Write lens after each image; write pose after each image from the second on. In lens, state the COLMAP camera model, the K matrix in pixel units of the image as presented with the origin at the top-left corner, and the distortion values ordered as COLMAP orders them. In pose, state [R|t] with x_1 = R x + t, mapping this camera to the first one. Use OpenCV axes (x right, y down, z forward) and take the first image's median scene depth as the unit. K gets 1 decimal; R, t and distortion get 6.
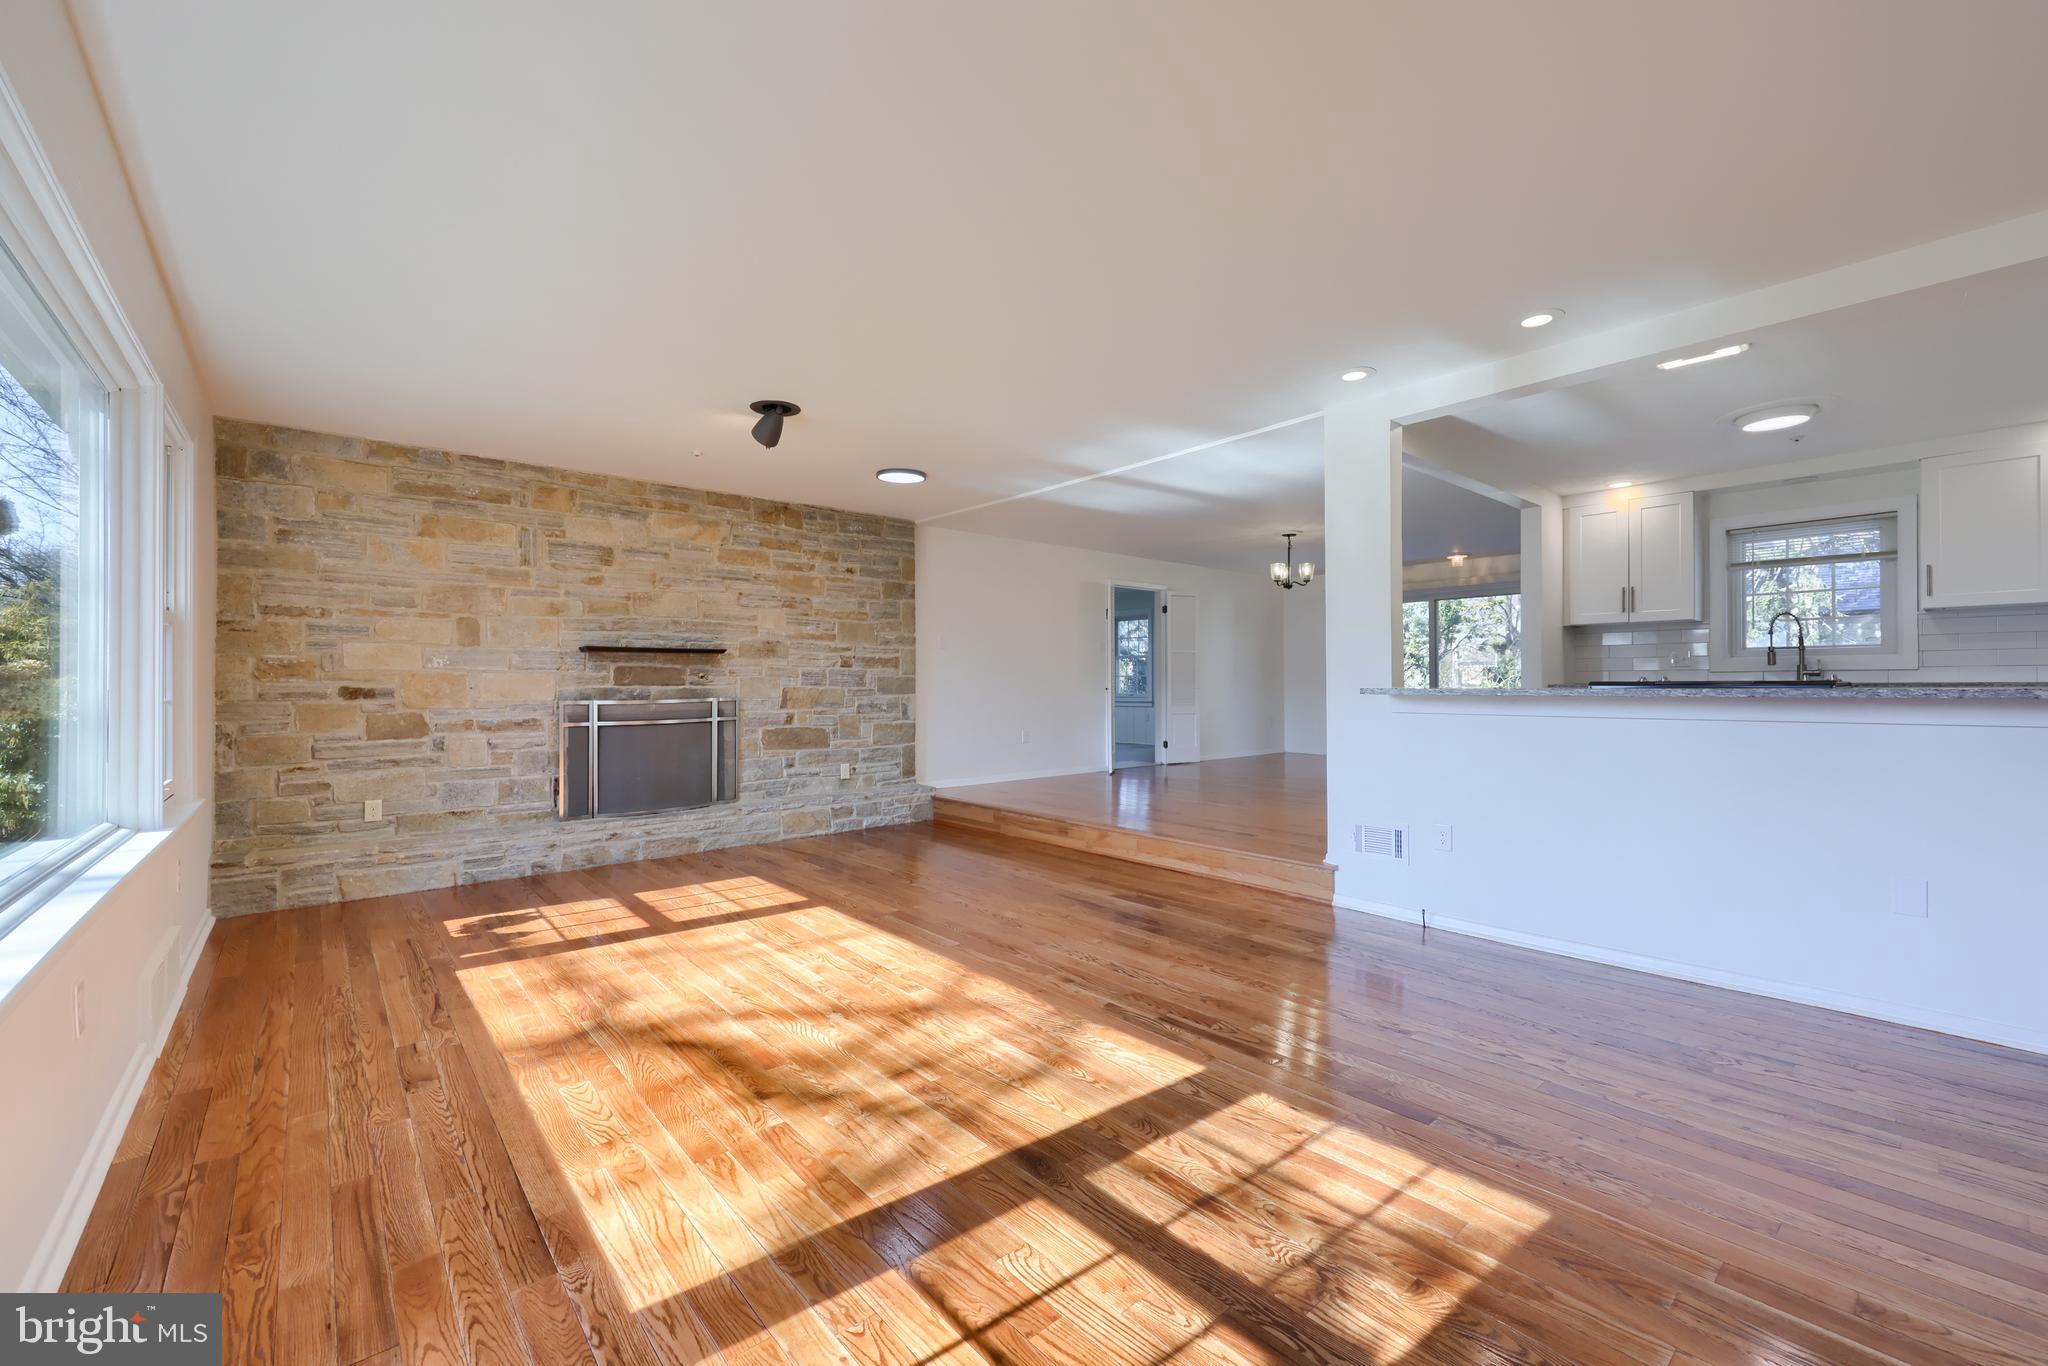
lens RADIAL K [[822.2, 0, 1027.4], [0, 822.2, 683.0], [0, 0, 1]] dist [-0.007592, 0.000458]
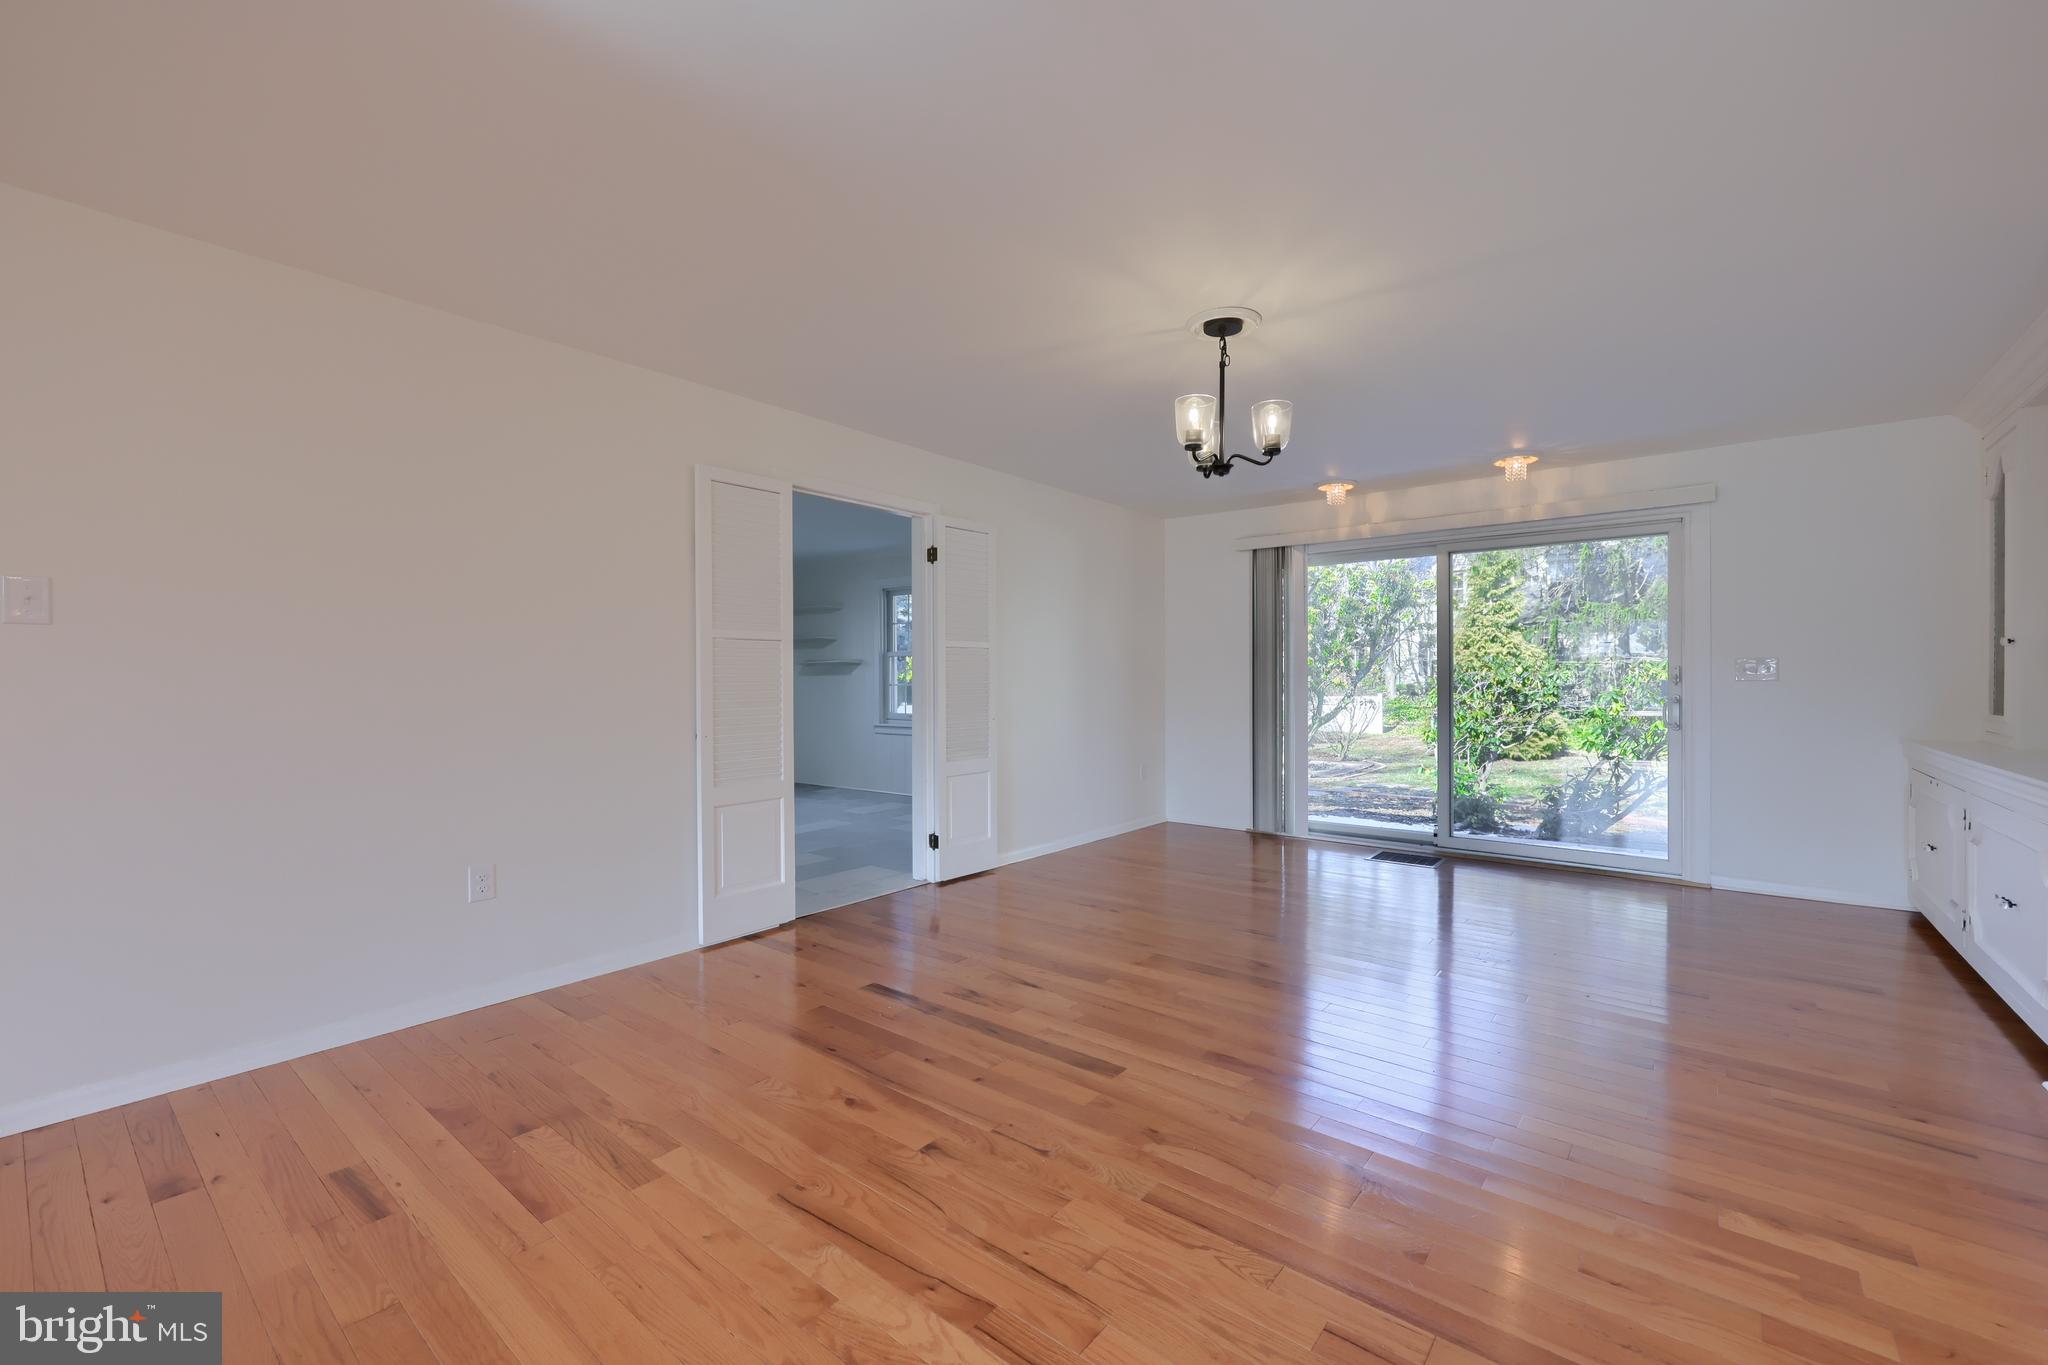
lens RADIAL K [[822.2, 0, 1027.4], [0, 822.2, 682.5], [0, 0, 1]] dist [-0.007592, 0.000458]
pose [[0.983804, -0.001128, 0.179242, 0.281689], [0.000065, 0.999982, 0.005936, -0.042204], [-0.179245, -0.005828, 0.983787, 1.097991]]
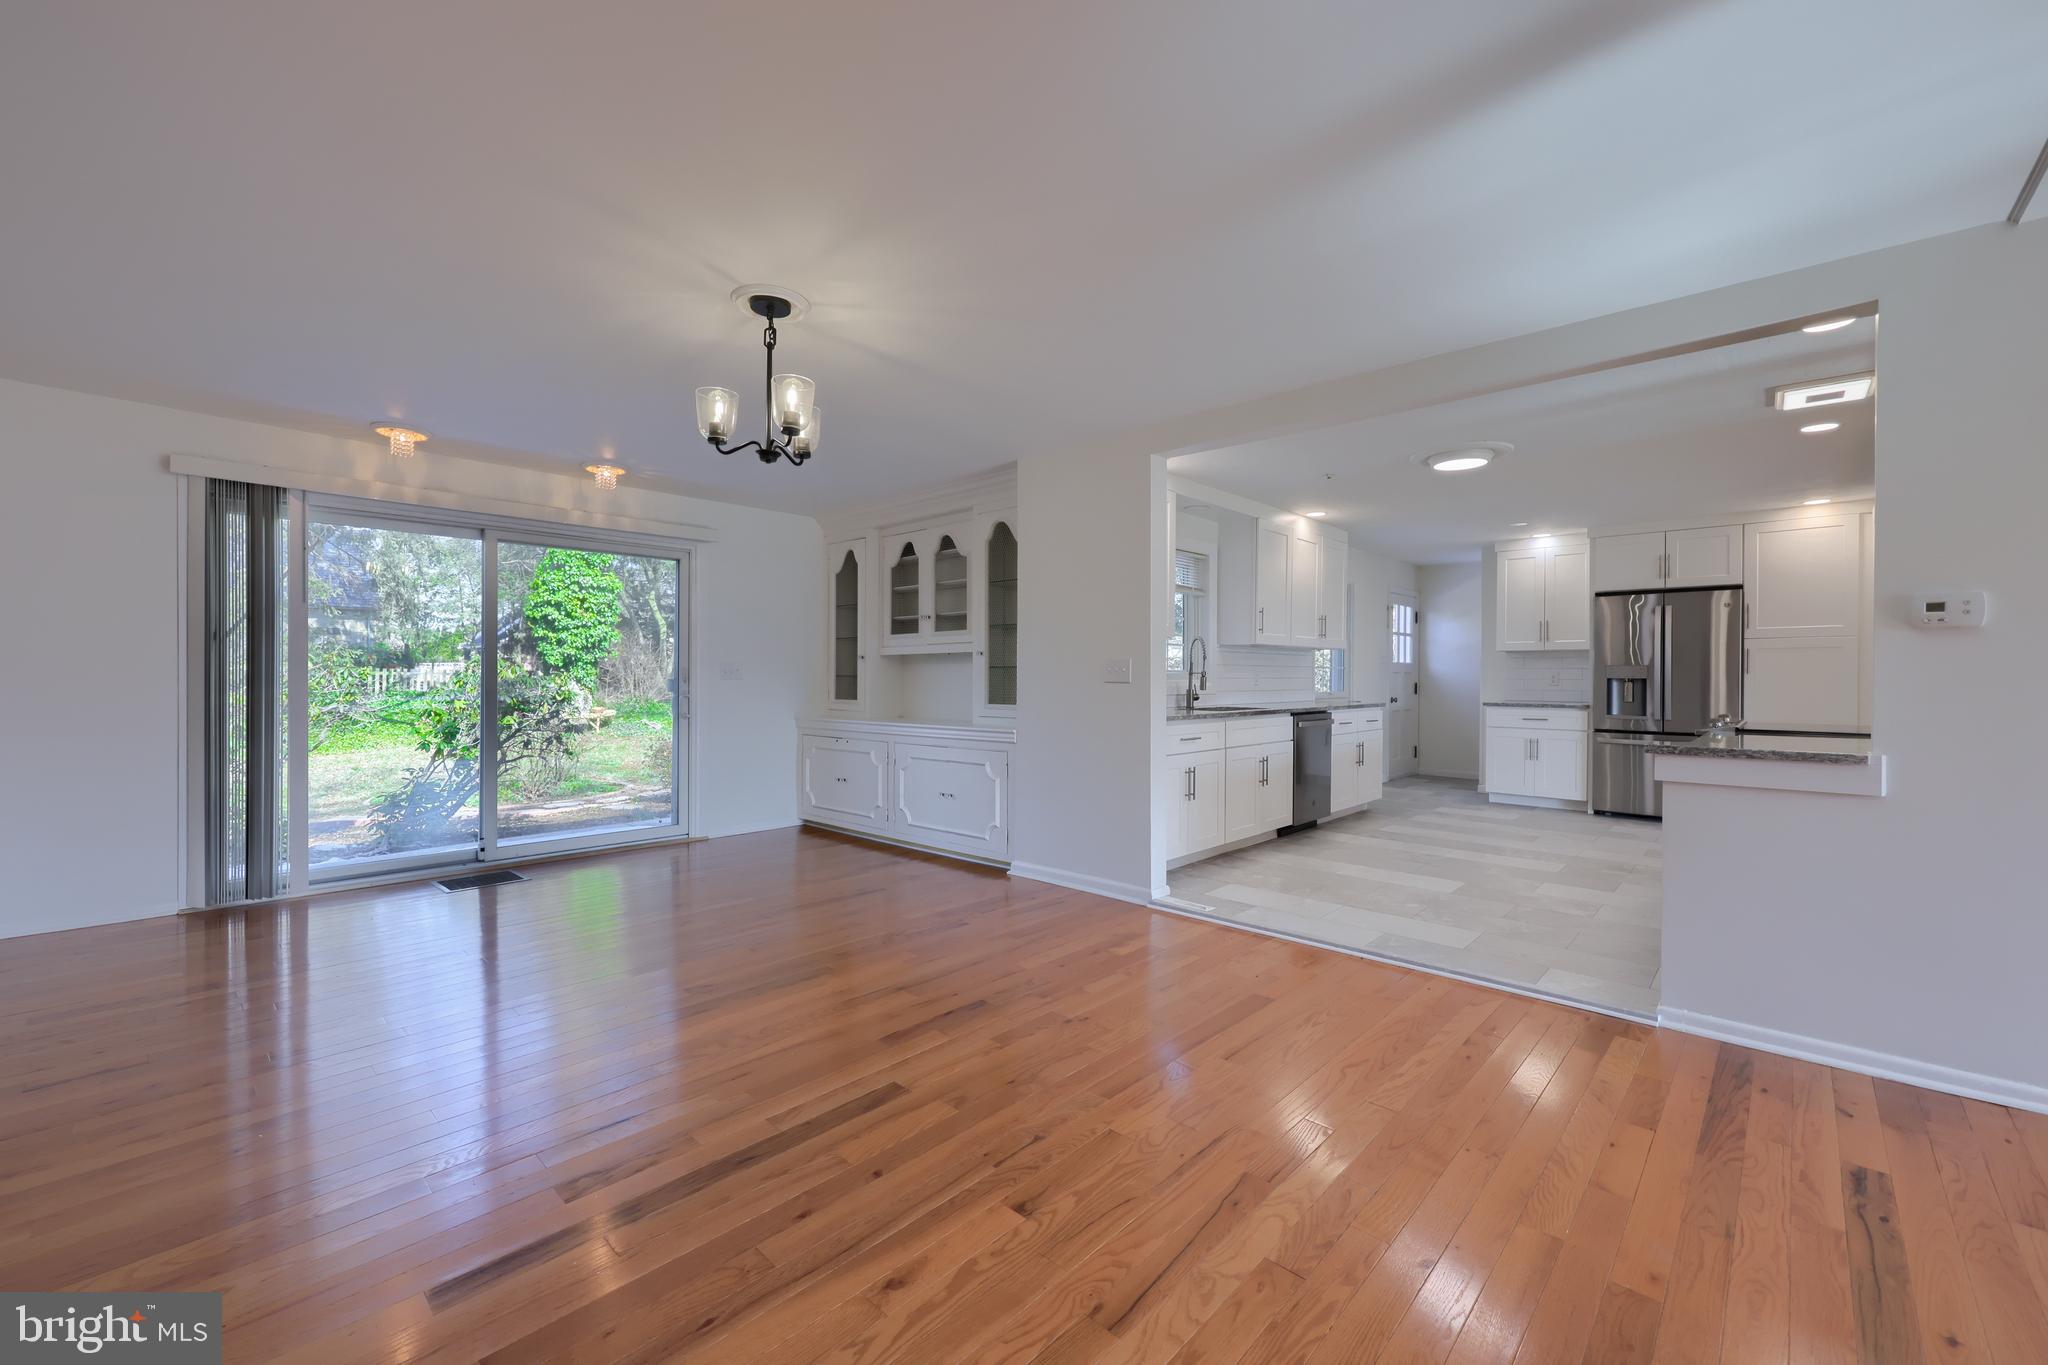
lens RADIAL K [[822.2, 0, 1027.4], [0, 822.2, 682.5], [0, 0, 1]] dist [-0.007592, 0.000458]
pose [[-0.100899, -0.005184, 0.994883, -0.049456], [-0.003866, 0.999981, 0.004818, -0.041156], [-0.994889, -0.003360, -0.100917, 1.540427]]
